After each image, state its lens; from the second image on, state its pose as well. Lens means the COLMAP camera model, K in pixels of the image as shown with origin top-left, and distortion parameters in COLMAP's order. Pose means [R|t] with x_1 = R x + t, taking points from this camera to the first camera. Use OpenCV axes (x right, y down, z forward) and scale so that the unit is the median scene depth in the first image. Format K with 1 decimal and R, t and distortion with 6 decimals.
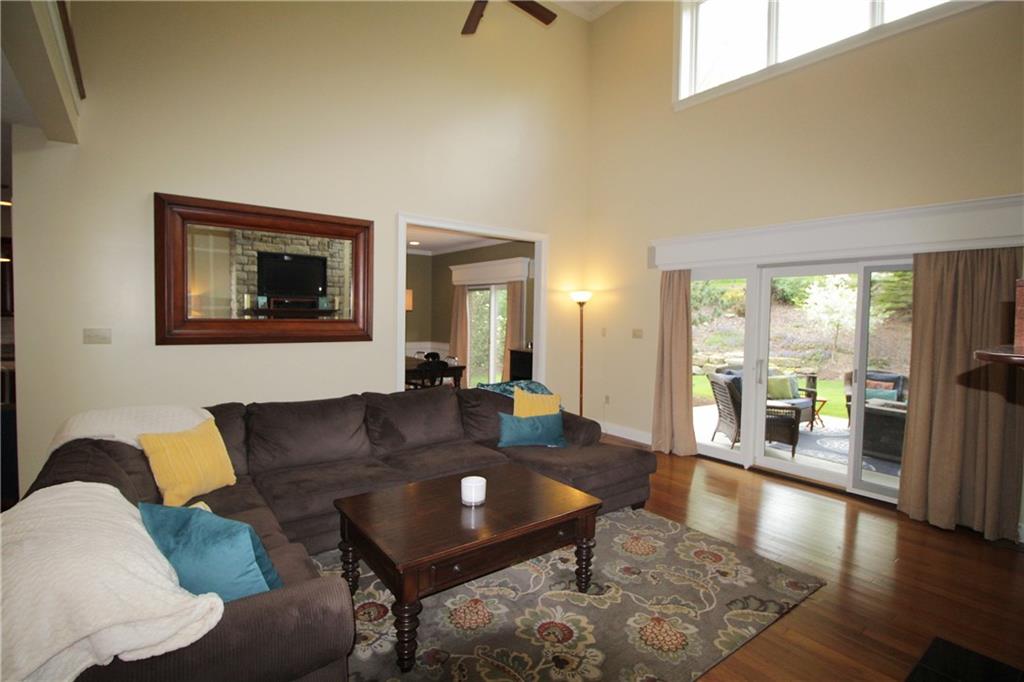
lens RADIAL K [[494.7, 0, 511.1], [0, 494.7, 338.0], [0, 0, 1]] dist [-0.026905, -0.002505]
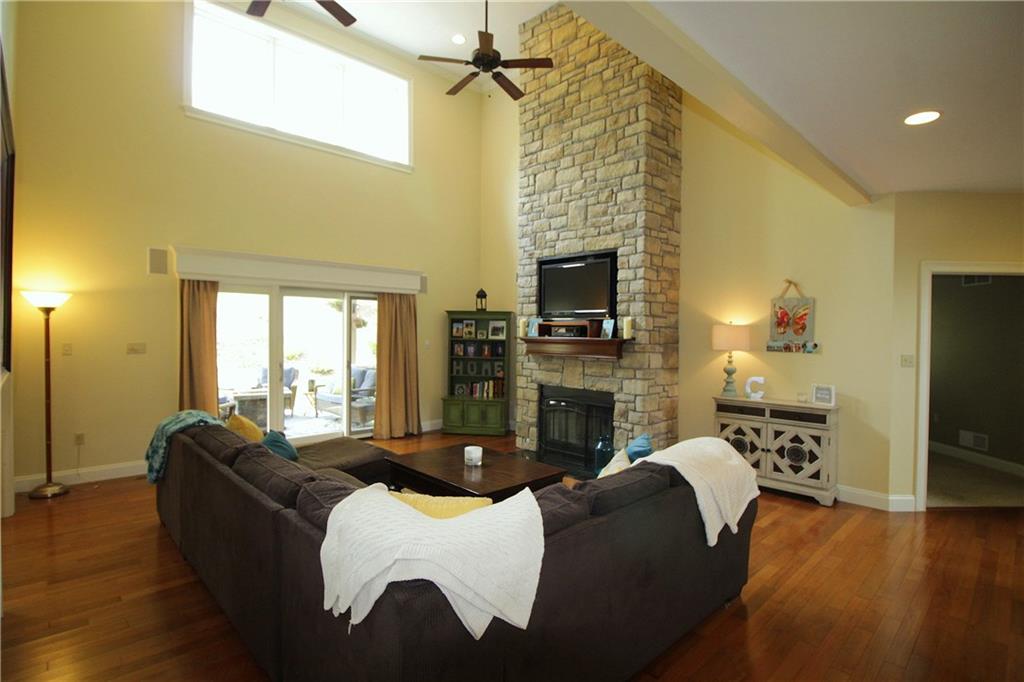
lens RADIAL K [[494.7, 0, 508.4], [0, 494.7, 340.3], [0, 0, 1]] dist [-0.026905, -0.002505]
pose [[-0.107174, -0.035877, 0.993593, -0.706338], [0.037374, 0.998497, 0.040085, -0.034197], [-0.993538, 0.041430, -0.105672, 0.501917]]
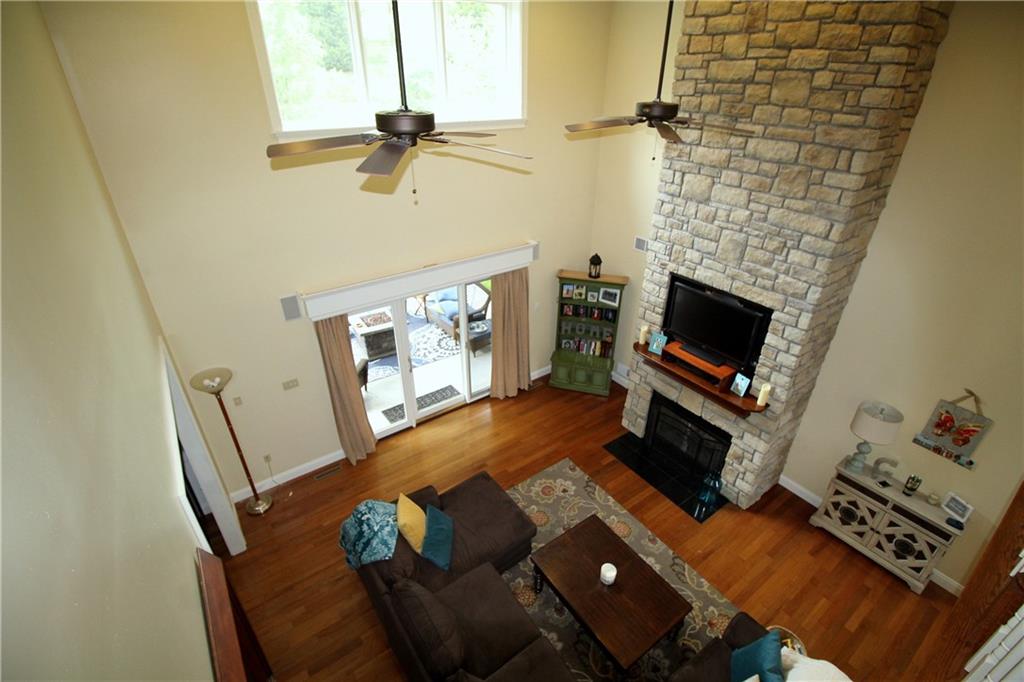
lens RADIAL K [[465.4, 0, 506.1], [0, 465.4, 341.6], [0, 0, 1]] dist [-0.017980, -0.005369]
pose [[0.033301, -0.504072, 0.863020, -0.492535], [0.050203, 0.863252, 0.502270, -0.549404], [-0.998184, 0.026600, 0.054053, 0.600731]]
